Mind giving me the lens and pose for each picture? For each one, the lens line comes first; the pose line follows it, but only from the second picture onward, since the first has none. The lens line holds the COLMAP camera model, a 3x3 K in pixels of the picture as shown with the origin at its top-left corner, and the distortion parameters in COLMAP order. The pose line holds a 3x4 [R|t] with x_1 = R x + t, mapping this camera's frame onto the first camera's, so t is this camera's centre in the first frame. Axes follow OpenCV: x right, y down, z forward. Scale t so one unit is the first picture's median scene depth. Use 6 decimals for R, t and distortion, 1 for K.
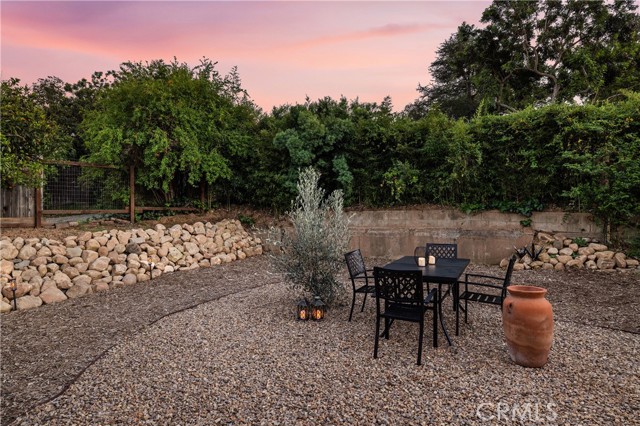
lens RADIAL K [[368.7, 0, 320.1], [0, 368.7, 210.9], [0, 0, 1]] dist [0.001589, 0.000747]
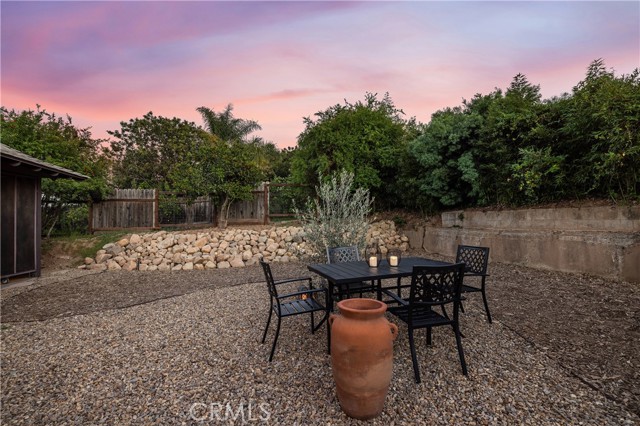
lens RADIAL K [[293.0, 0, 319.9], [0, 293.0, 218.4], [0, 0, 1]] dist [-0.000324, 0.000149]
pose [[0.716443, -0.005043, -0.697628, 0.320337], [0.008753, 0.999960, 0.001762, 0.015337], [0.697591, -0.007369, 0.716458, 0.192325]]
